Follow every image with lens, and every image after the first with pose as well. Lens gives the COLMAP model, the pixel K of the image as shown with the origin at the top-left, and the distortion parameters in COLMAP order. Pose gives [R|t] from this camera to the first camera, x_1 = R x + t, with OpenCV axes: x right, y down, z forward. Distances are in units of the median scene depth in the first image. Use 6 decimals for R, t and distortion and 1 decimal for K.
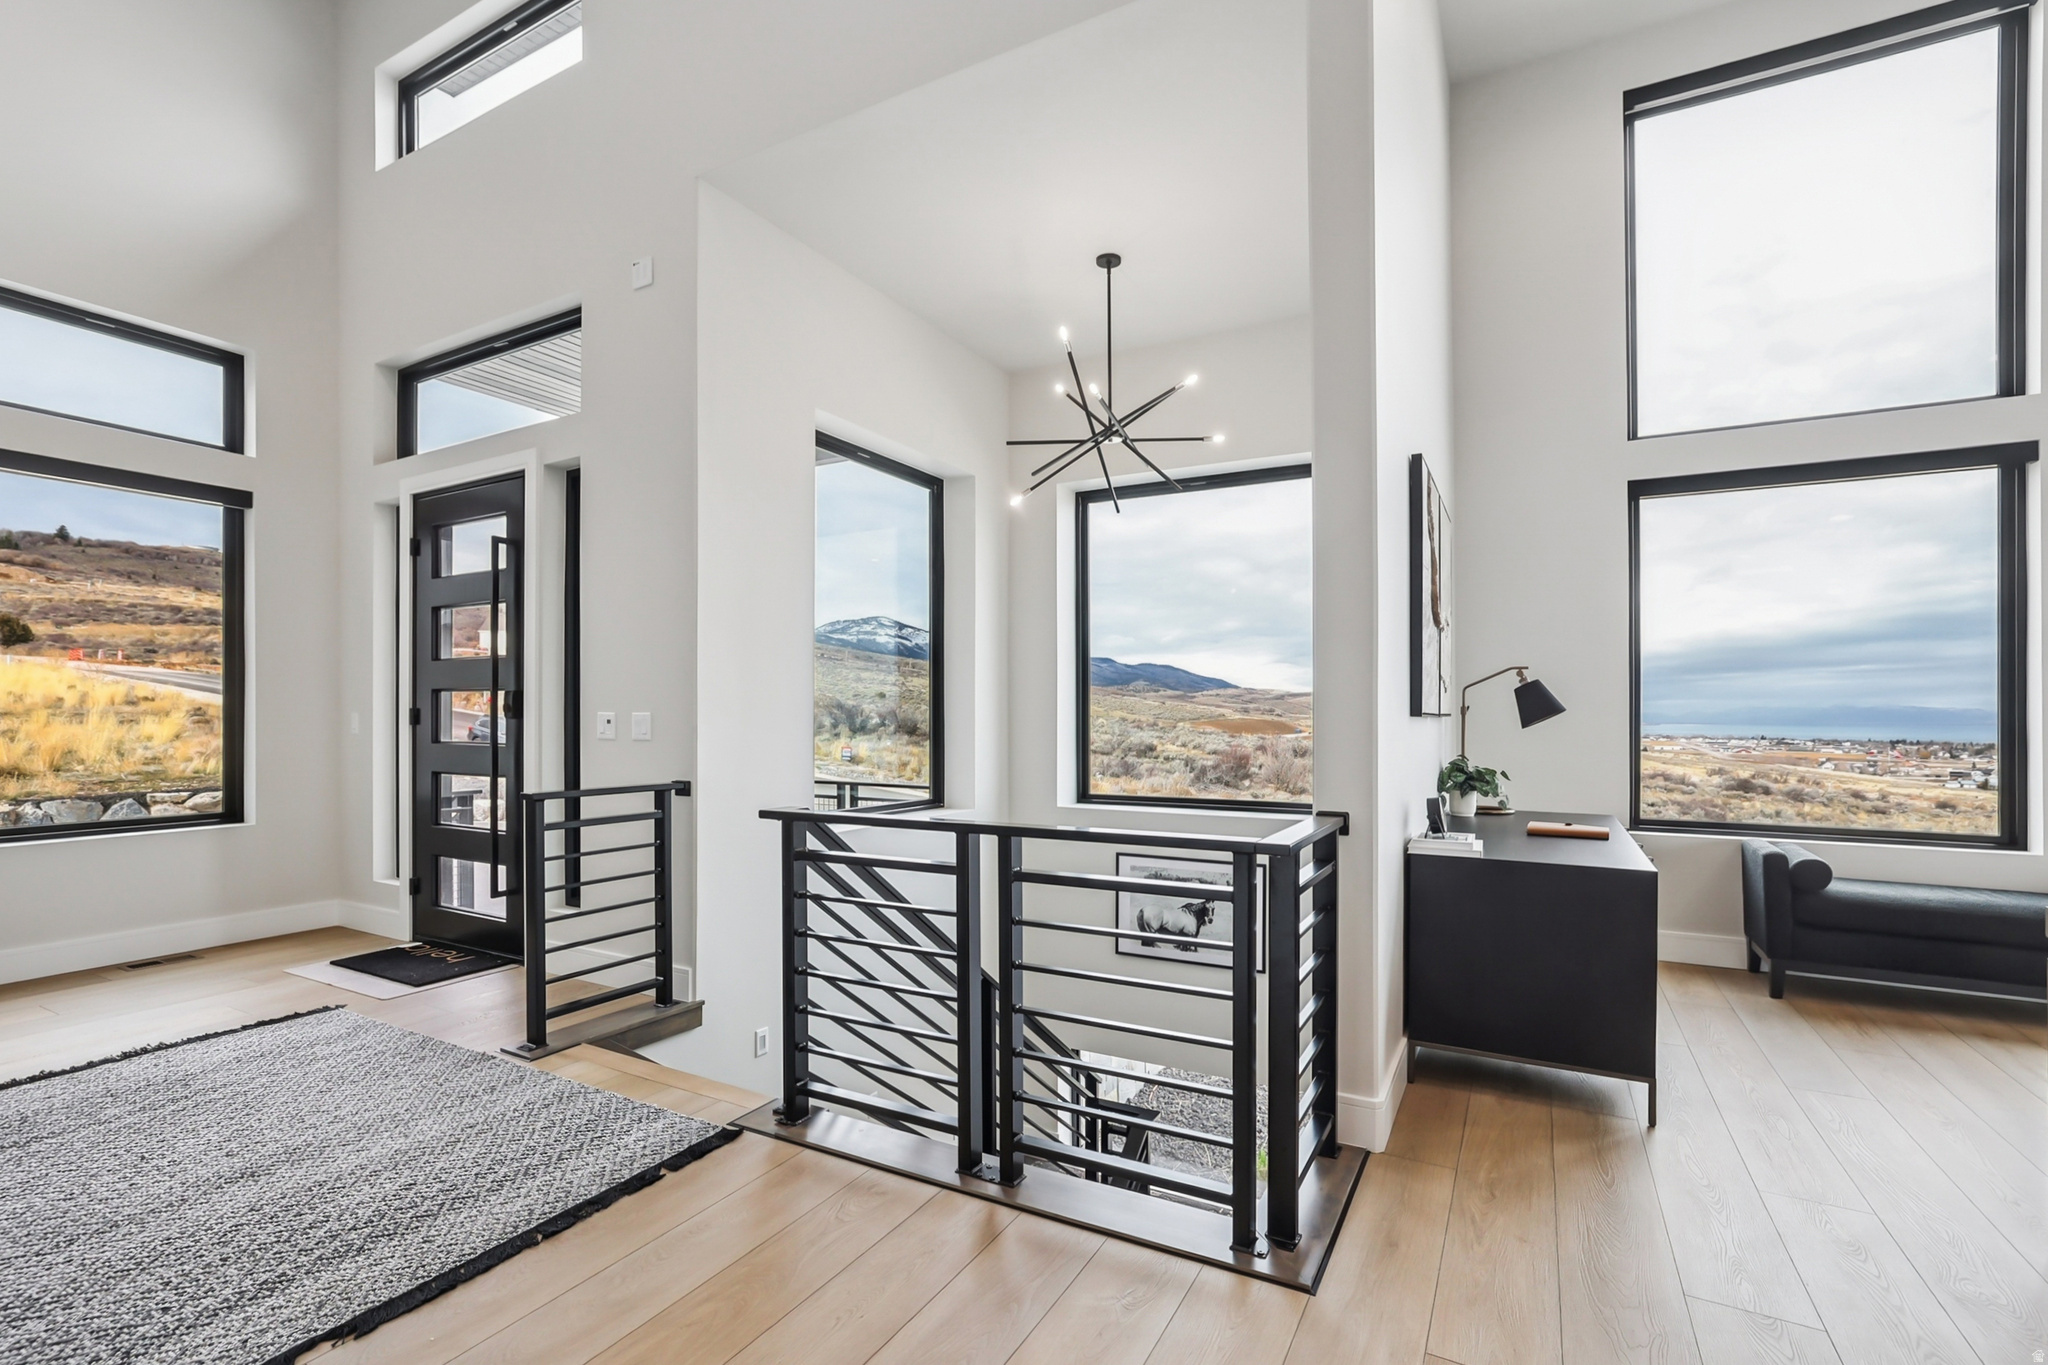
lens RADIAL K [[923.9, 0, 1018.6], [0, 923.9, 710.3], [0, 0, 1]] dist [-0.033365, 0.013354]
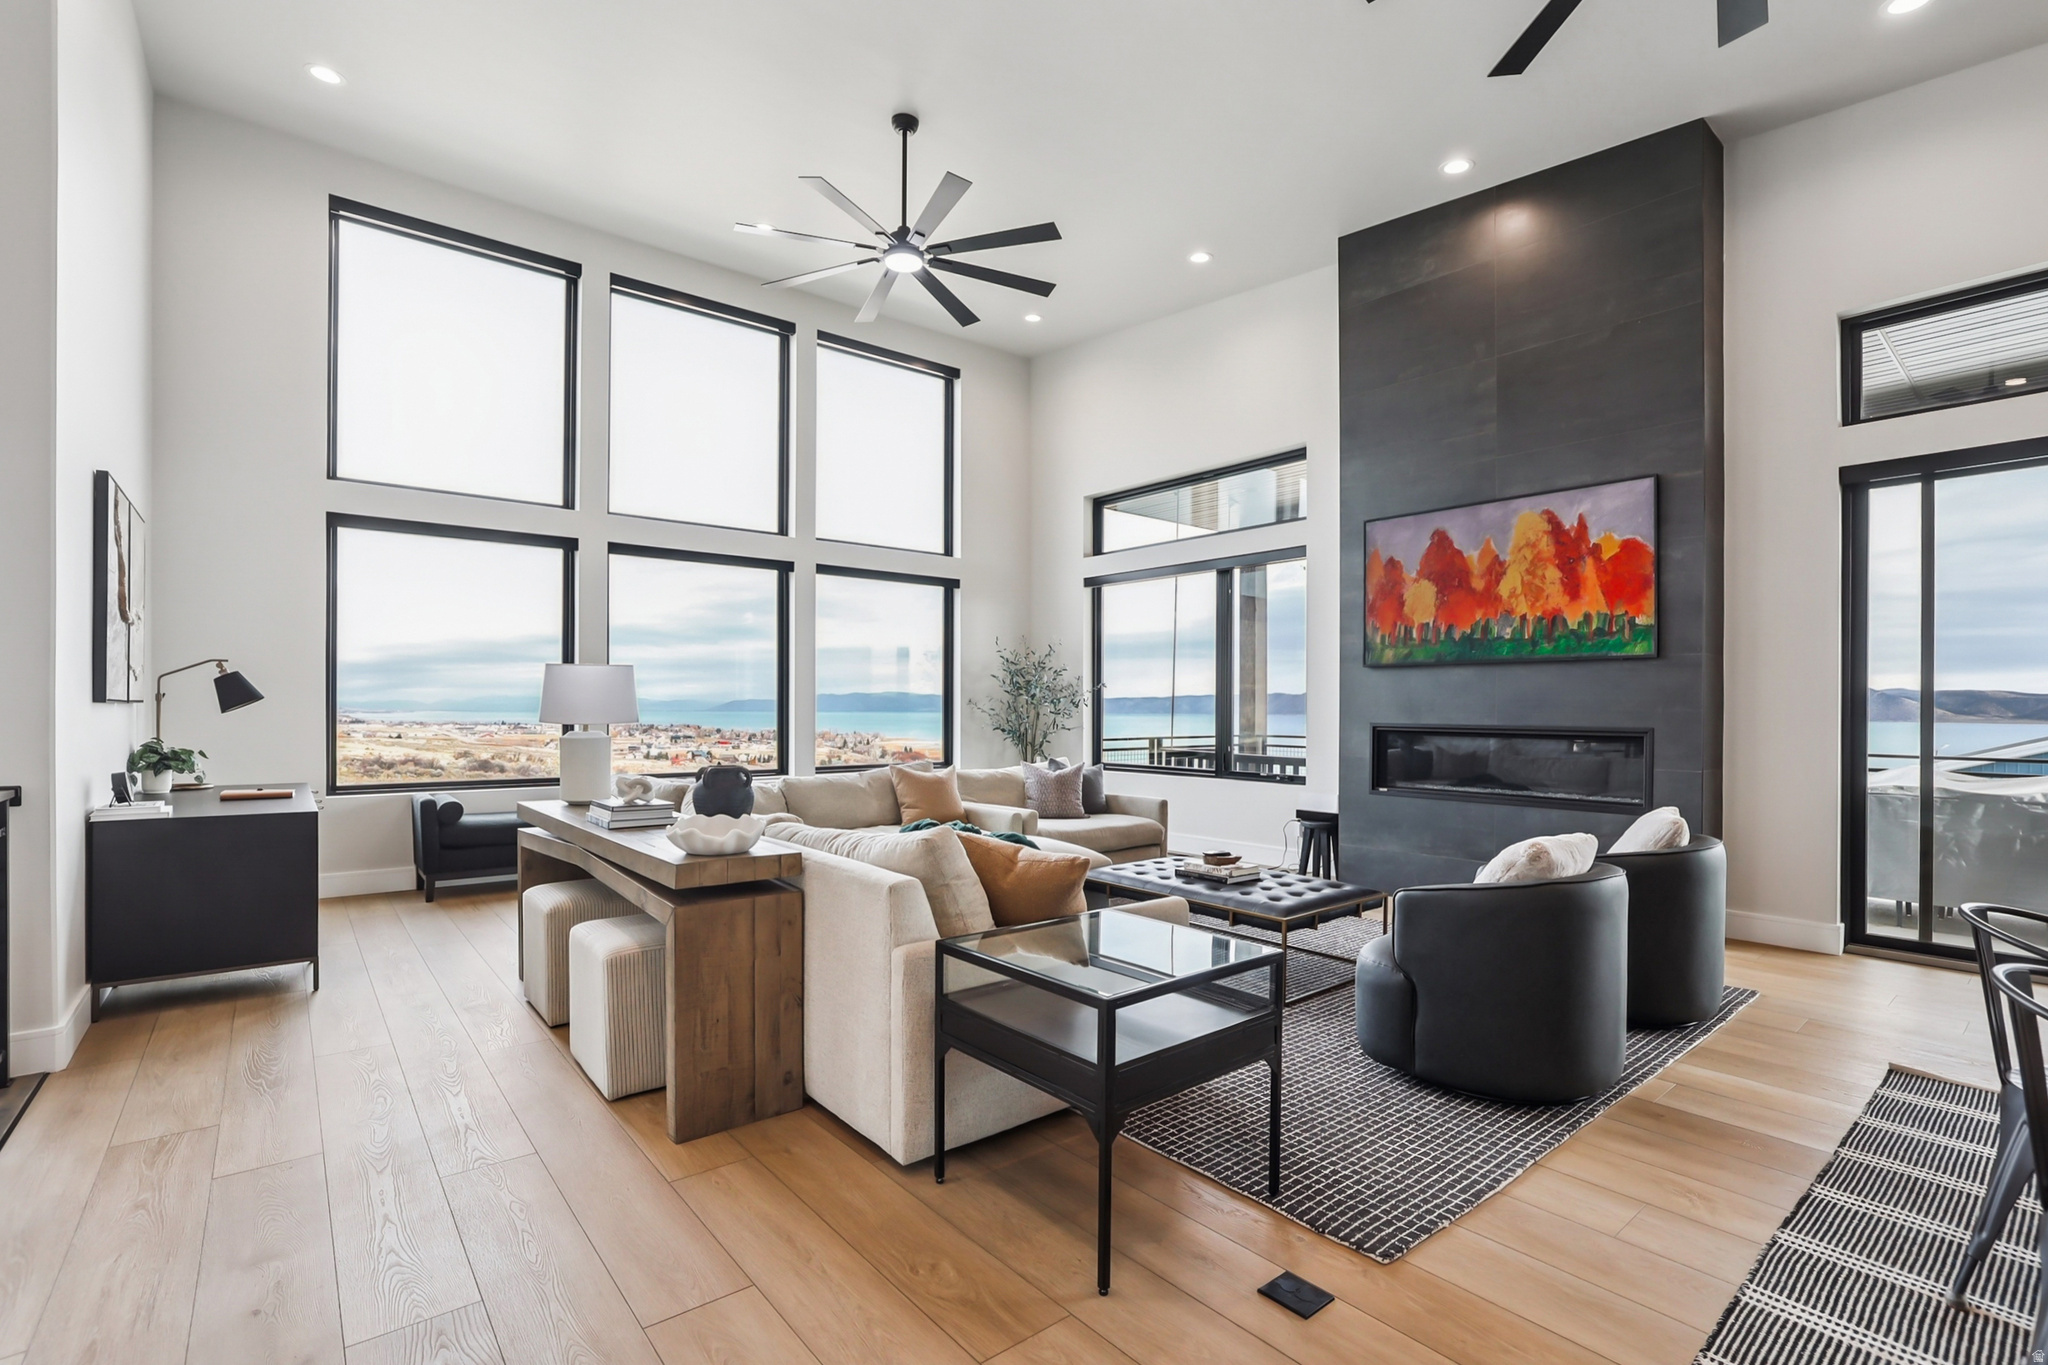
lens RADIAL K [[923.9, 0, 1018.6], [0, 923.9, 710.3], [0, 0, 1]] dist [-0.033365, 0.013354]
pose [[0.365663, -0.003247, 0.930742, -0.159032], [-0.009594, 0.999928, 0.007258, -0.001892], [-0.930698, -0.011583, 0.365606, -0.383365]]
